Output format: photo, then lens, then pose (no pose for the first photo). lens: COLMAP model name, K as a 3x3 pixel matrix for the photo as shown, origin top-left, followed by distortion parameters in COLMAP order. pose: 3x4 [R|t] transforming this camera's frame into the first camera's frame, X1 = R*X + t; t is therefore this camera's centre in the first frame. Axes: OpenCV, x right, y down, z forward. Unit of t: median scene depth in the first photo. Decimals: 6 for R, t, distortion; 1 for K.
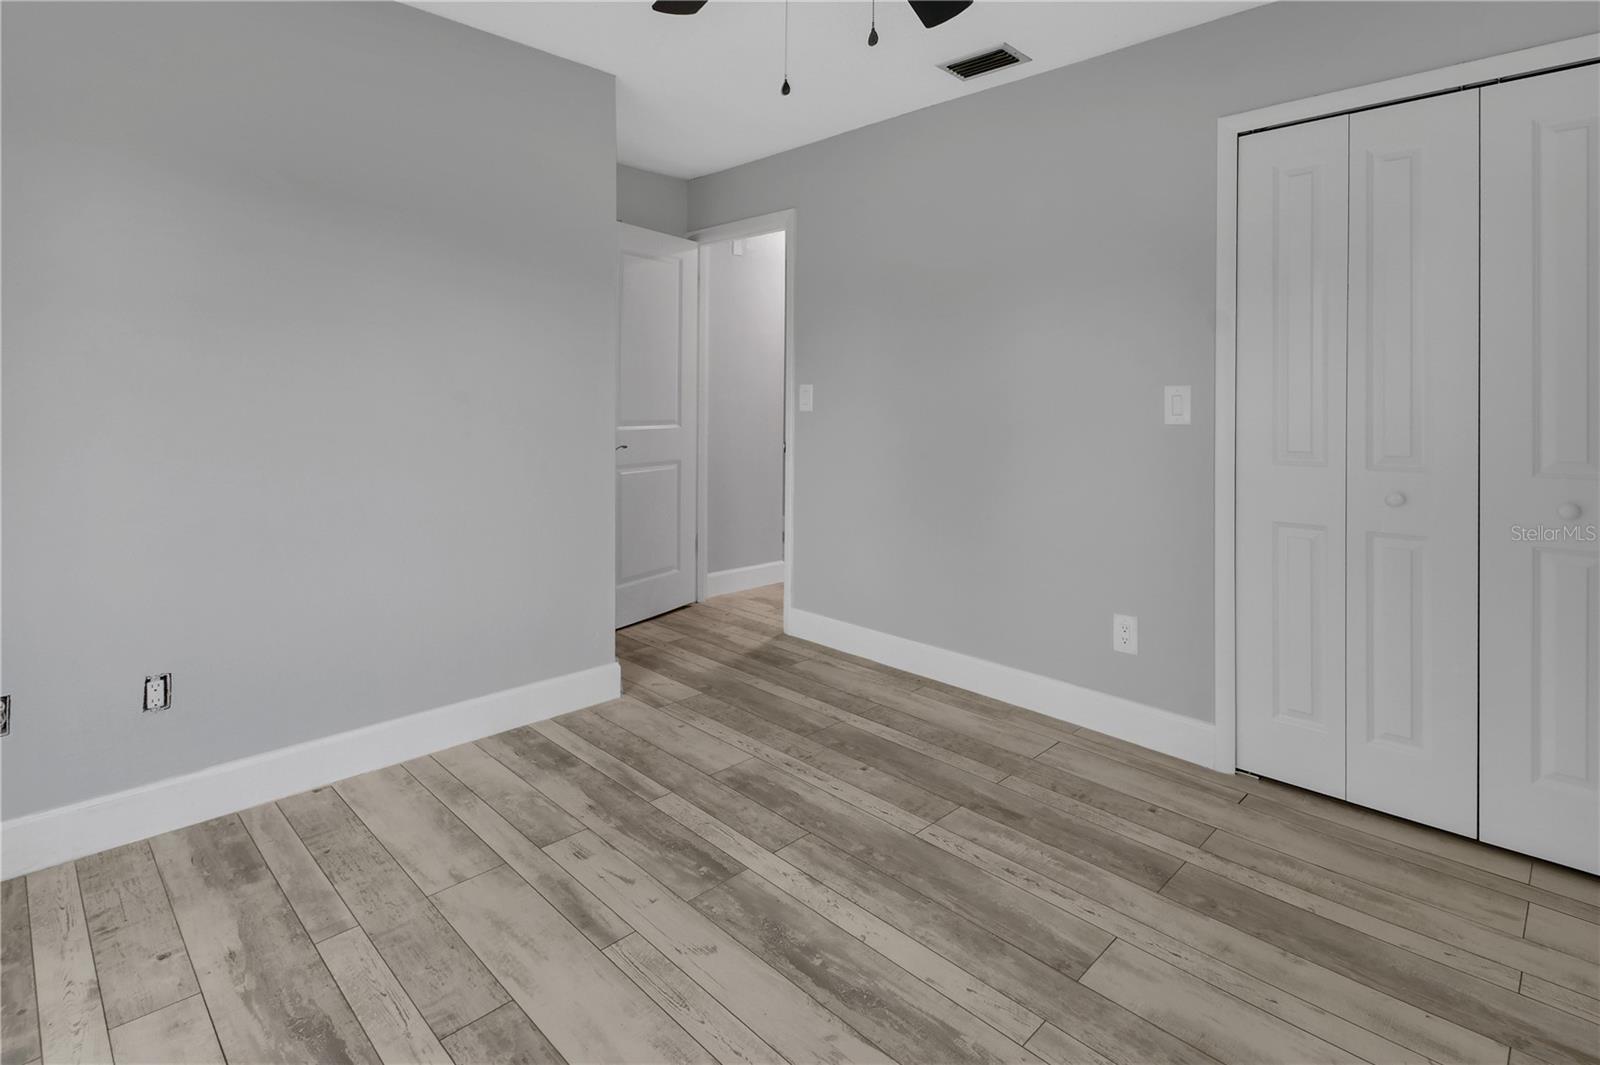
lens RADIAL K [[775.3, 0, 802.3], [0, 775.3, 519.2], [0, 0, 1]] dist [0.005191, -0.000003]
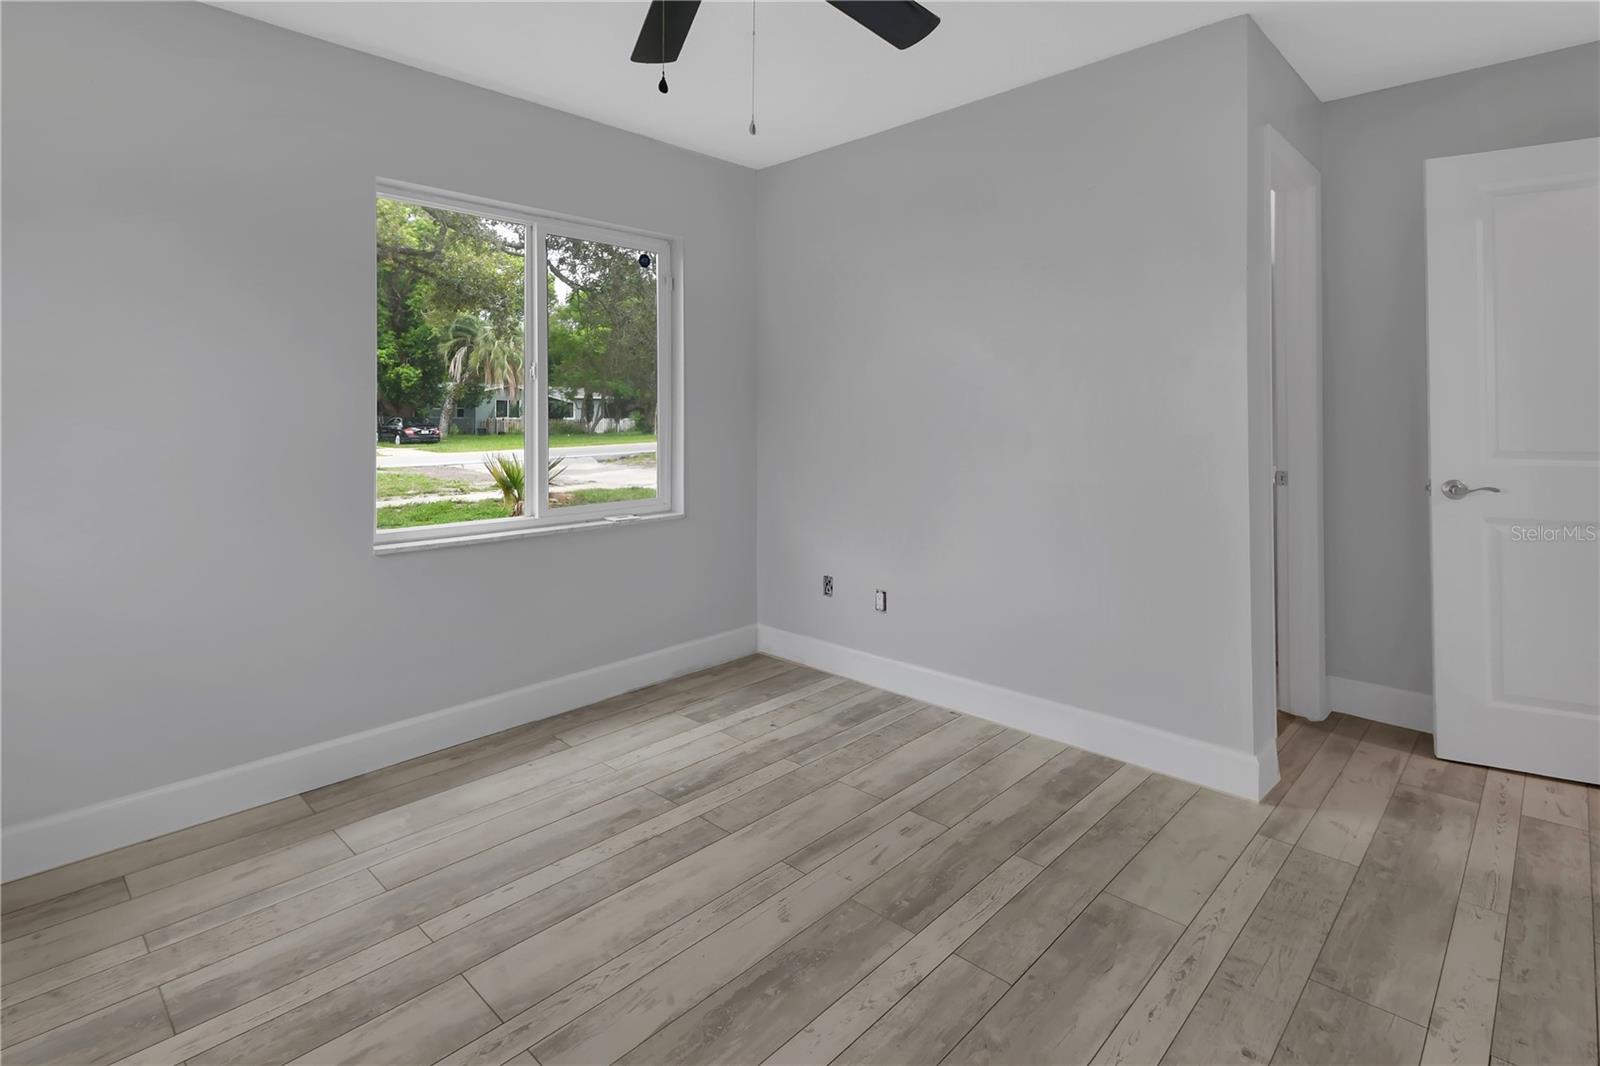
lens RADIAL K [[775.3, 0, 802.2], [0, 775.3, 549.9], [0, 0, 1]] dist [0.005191, -0.000003]
pose [[0.029129, 0.162636, -0.986256, 0.763490], [-0.151686, 0.975967, 0.156460, -0.108644], [0.987999, 0.145043, 0.053099, 0.780477]]
